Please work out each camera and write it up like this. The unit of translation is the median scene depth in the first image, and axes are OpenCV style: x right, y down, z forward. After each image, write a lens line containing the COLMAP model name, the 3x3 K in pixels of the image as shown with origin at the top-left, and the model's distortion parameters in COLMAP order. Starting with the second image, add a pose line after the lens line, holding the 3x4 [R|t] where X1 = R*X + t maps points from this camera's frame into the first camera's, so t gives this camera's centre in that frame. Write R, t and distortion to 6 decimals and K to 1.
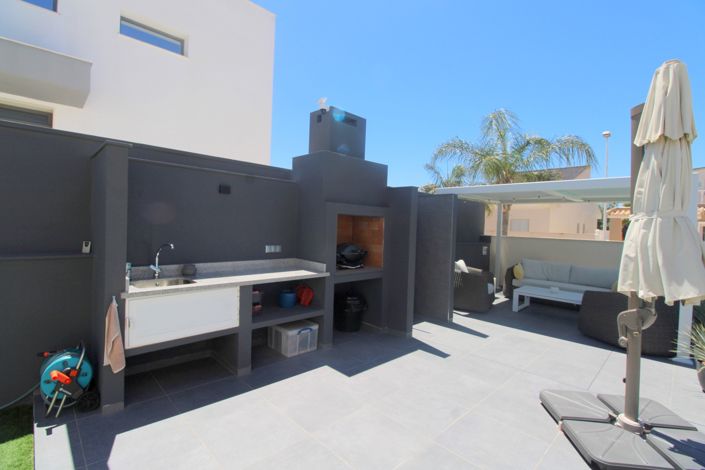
lens RADIAL K [[331.0, 0, 354.8], [0, 331.0, 233.0], [0, 0, 1]] dist [-0.000430, -0.011898]
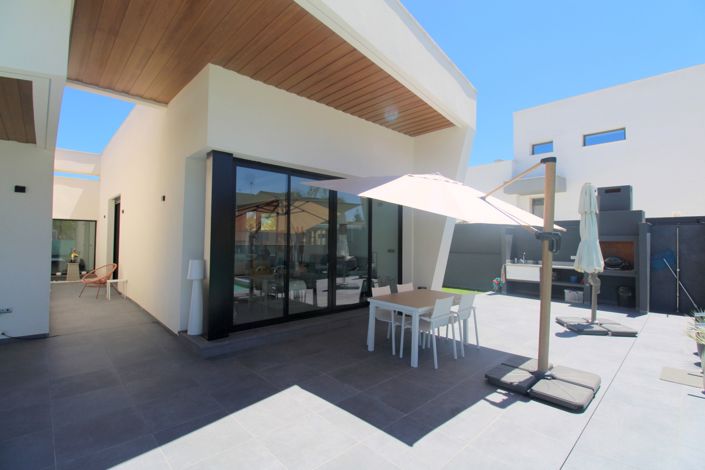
lens RADIAL K [[331.0, 0, 354.8], [0, 331.0, 233.0], [0, 0, 1]] dist [-0.000430, -0.011898]
pose [[-0.005986, -0.055110, -0.998462, 1.169442], [-0.028030, 0.998097, -0.054921, 0.026433], [0.999589, 0.027658, -0.007519, -0.283436]]
